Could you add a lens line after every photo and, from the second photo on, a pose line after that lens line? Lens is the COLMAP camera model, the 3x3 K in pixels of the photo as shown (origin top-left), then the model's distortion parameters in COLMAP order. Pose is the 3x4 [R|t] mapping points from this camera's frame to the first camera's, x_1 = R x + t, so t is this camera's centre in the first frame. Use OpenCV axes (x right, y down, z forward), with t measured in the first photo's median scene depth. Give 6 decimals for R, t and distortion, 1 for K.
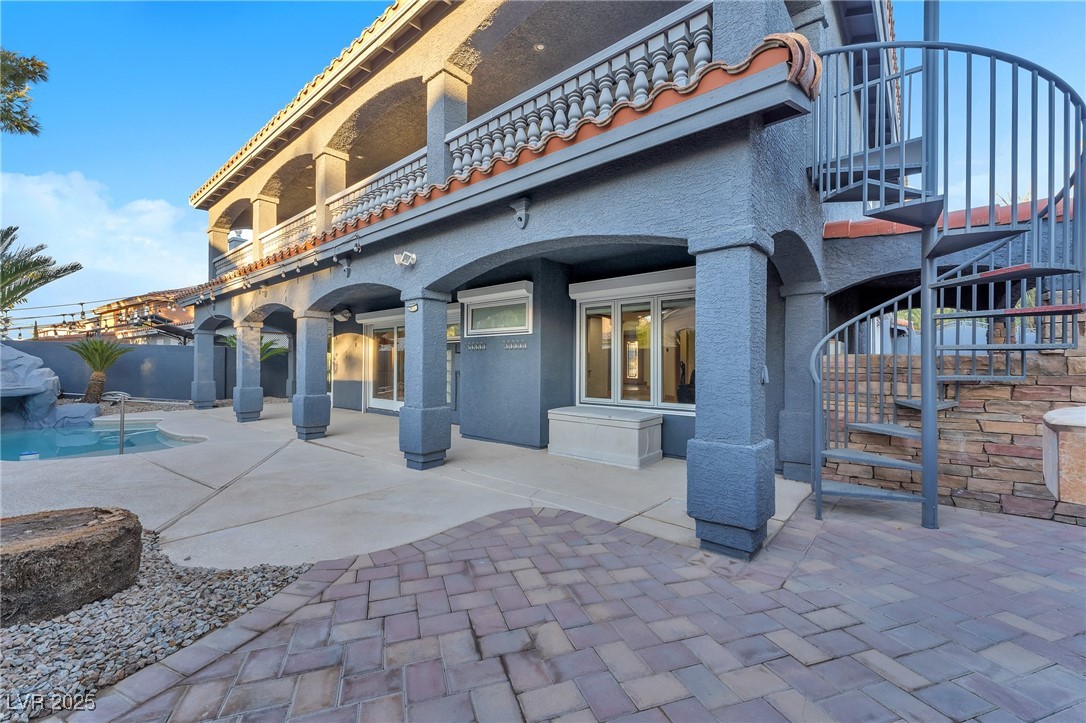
lens RADIAL K [[440.1, 0, 543.0], [0, 440.1, 361.5], [0, 0, 1]] dist [-0.001723, -0.000018]
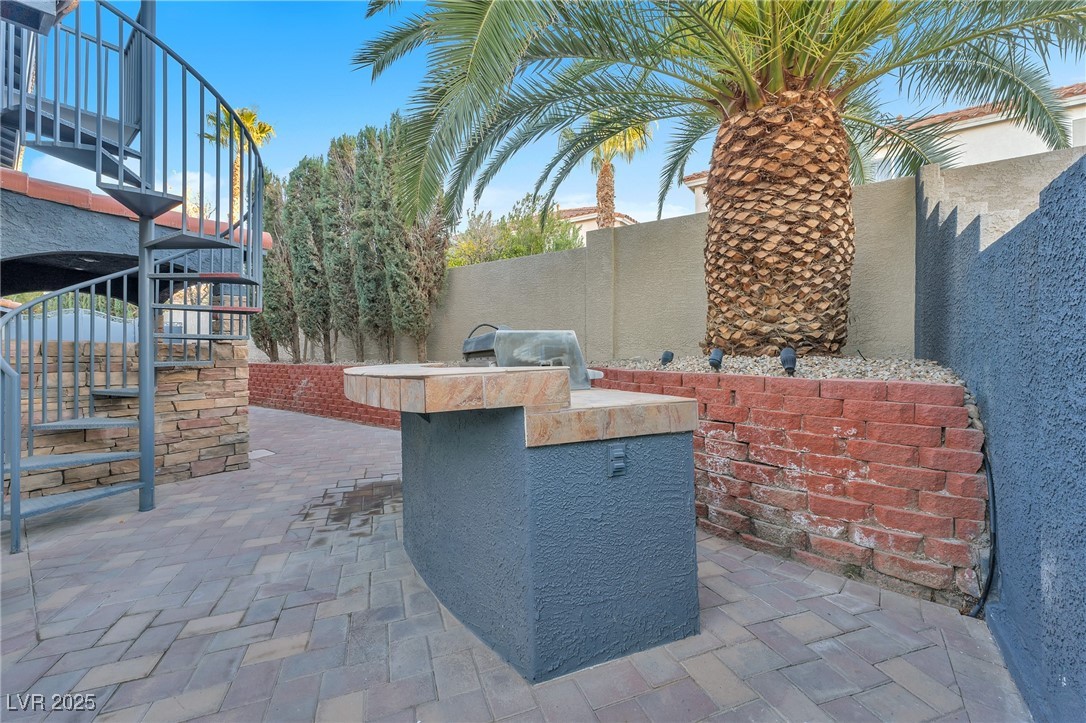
lens RADIAL K [[440.1, 0, 543.0], [0, 440.1, 361.5], [0, 0, 1]] dist [-0.001723, -0.000018]
pose [[-0.019156, -0.027836, 0.999429, -0.148927], [-0.000151, 0.999612, 0.027838, 0.000065], [-0.999816, 0.000382, -0.019153, 0.082082]]
